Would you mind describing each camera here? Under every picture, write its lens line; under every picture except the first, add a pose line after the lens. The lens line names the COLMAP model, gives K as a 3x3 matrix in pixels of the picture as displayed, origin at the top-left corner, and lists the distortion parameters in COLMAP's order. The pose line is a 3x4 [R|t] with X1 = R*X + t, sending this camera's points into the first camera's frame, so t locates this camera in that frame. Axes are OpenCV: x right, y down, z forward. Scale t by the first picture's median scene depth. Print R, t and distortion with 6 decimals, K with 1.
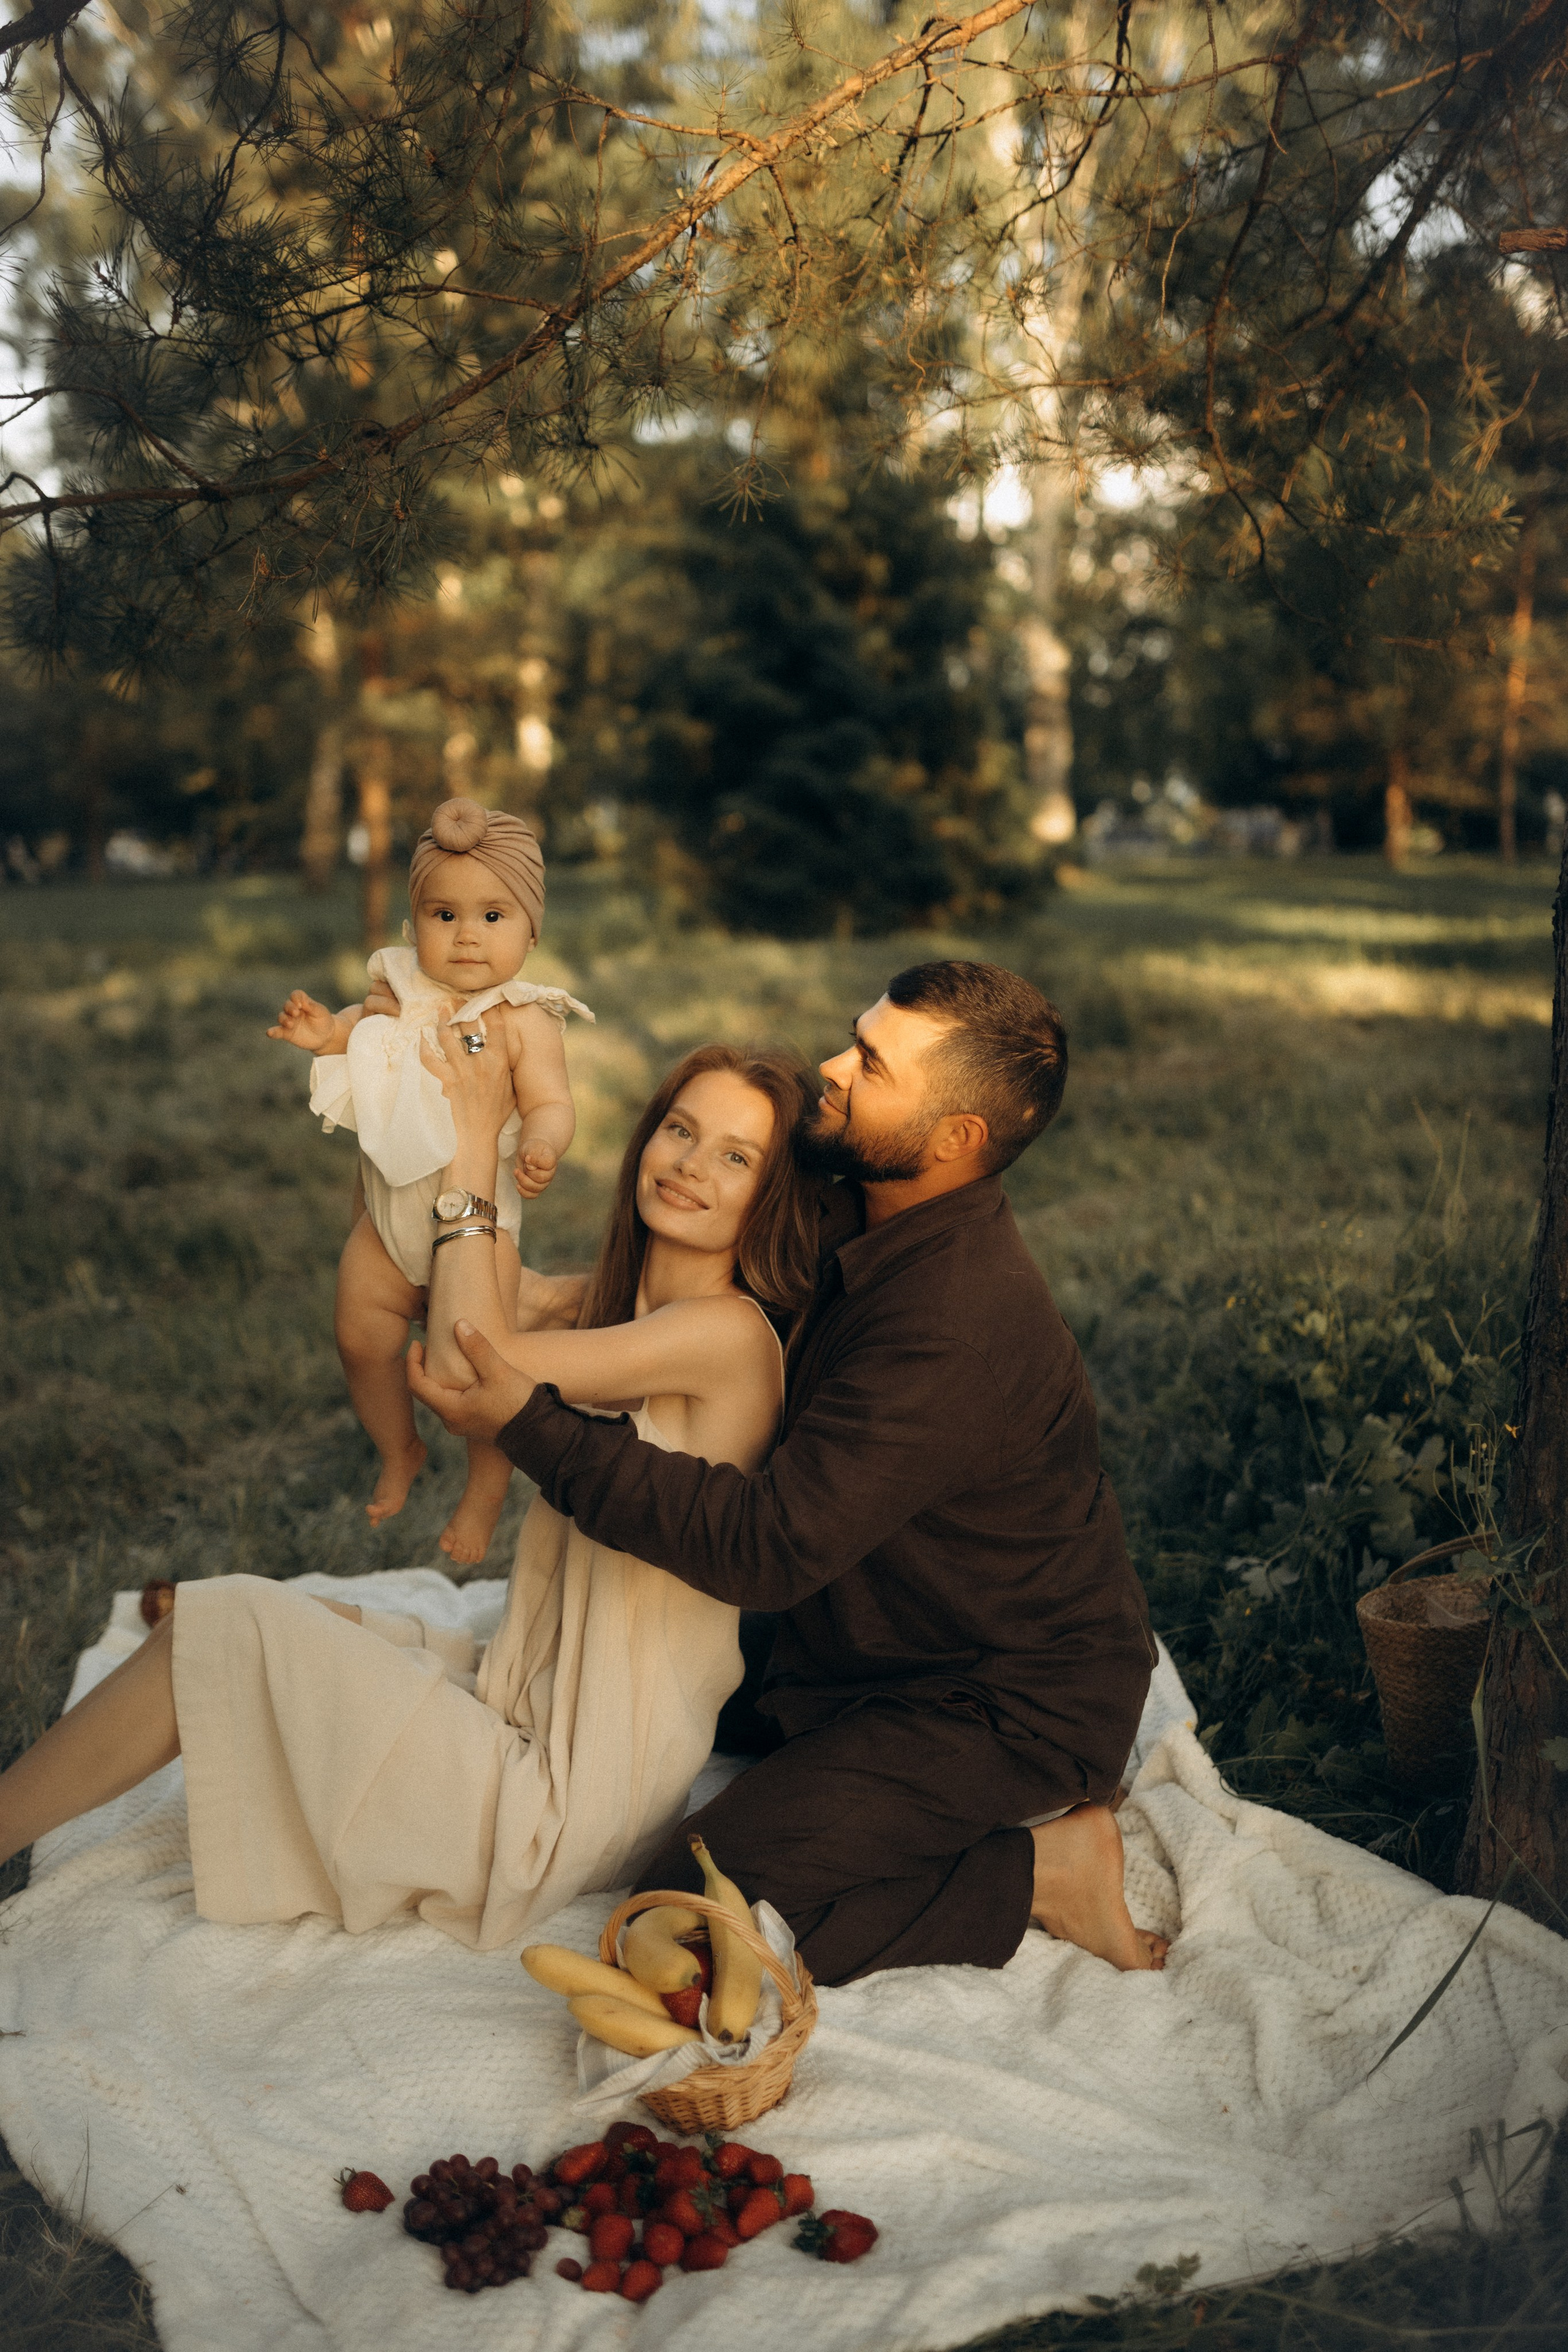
lens RADIAL K [[2274.9, 0, 784.0], [0, 2274.9, 1176.0], [0, 0, 1]] dist [-0.050114, 0.029257]
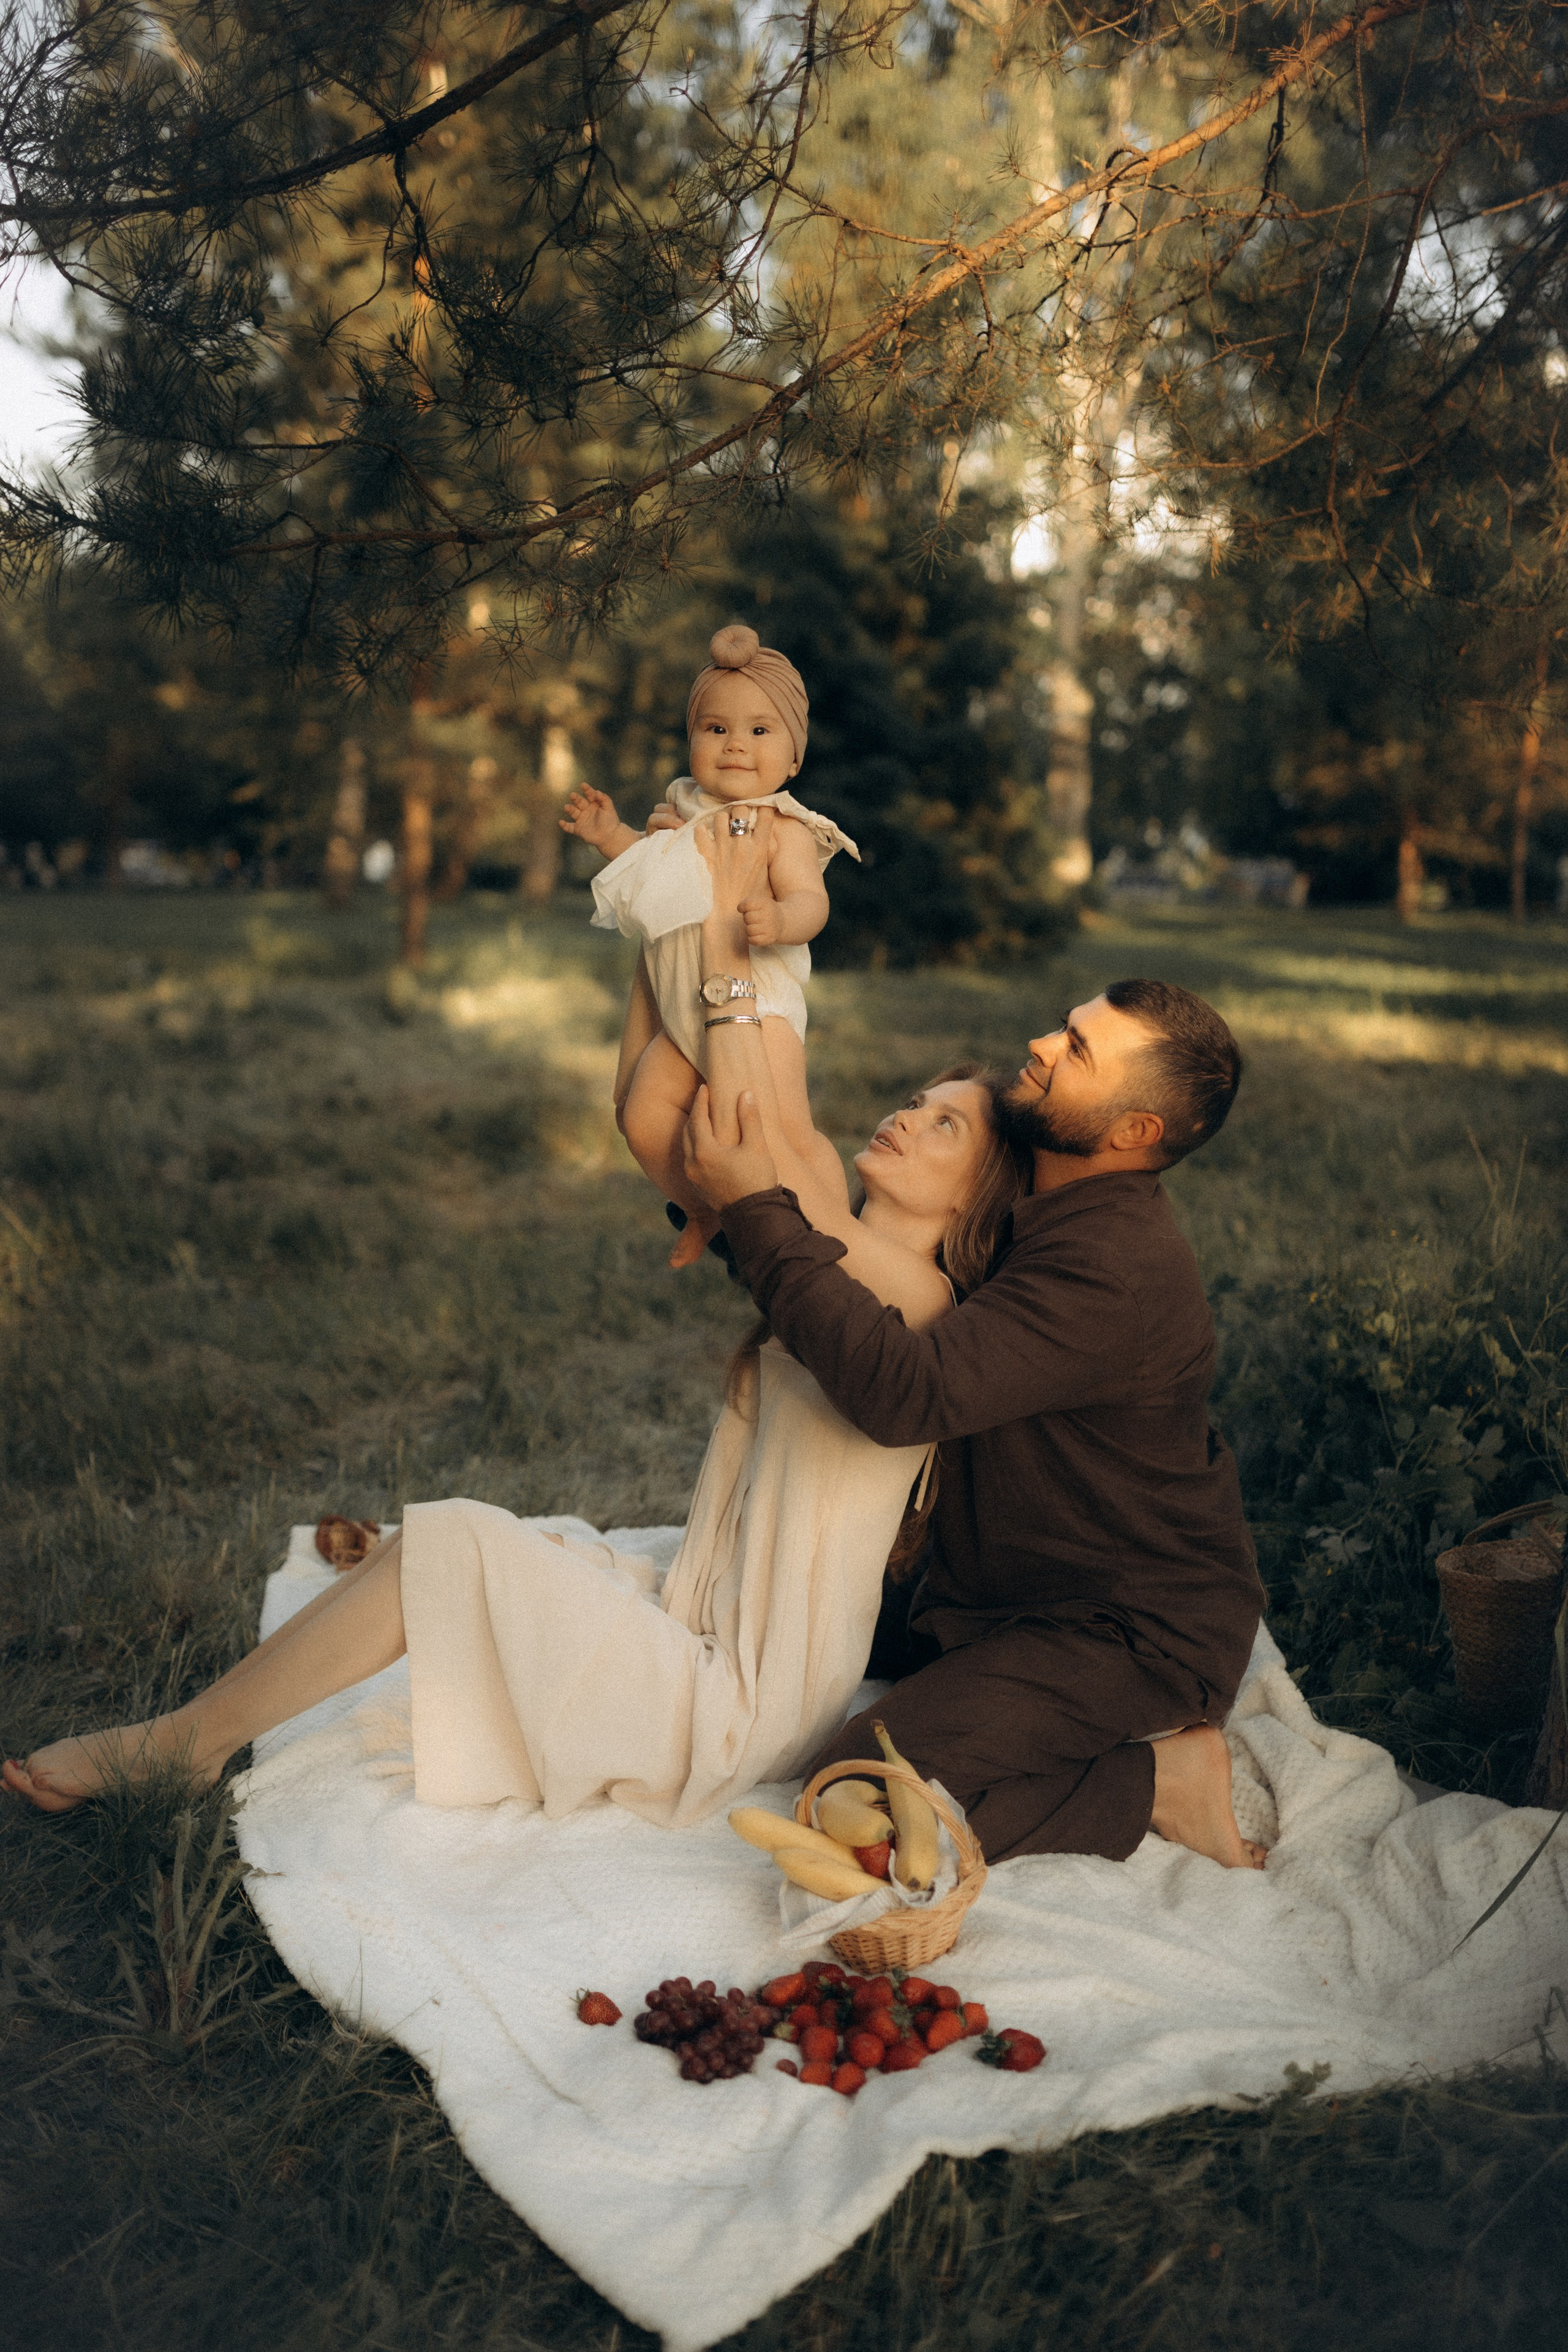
lens RADIAL K [[2274.9, 0, 784.0], [0, 2274.9, 1176.0], [0, 0, 1]] dist [-0.050114, 0.029257]
pose [[0.999382, 0.035131, 0.001246, -0.060984], [-0.035110, 0.999279, -0.014415, 0.021090], [-0.001751, 0.014363, 0.999895, -0.095698]]
